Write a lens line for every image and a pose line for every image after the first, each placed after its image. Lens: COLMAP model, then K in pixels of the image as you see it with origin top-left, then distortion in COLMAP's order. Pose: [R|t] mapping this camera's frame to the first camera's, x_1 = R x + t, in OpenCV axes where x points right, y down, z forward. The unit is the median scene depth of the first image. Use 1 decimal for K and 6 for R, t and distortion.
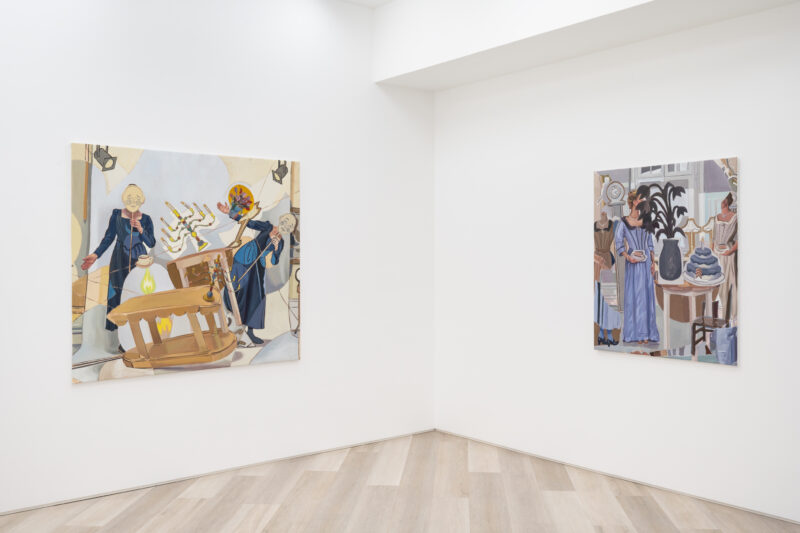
lens RADIAL K [[786.9, 0, 398.7], [0, 786.9, 265.4], [0, 0, 1]] dist [0.006283, 0.000000]
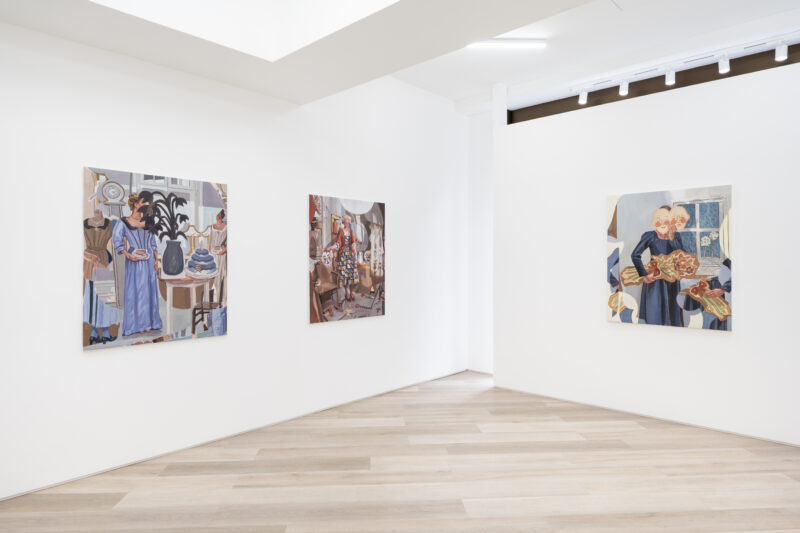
lens RADIAL K [[492.0, 0, 400.0], [0, 492.0, 269.7], [0, 0, 1]] dist [-0.006052, -0.004824]
pose [[-0.144701, -0.007471, 0.989447, -0.441498], [0.017633, 0.999793, 0.010128, 0.009021], [-0.989318, 0.018912, -0.144540, 0.771659]]
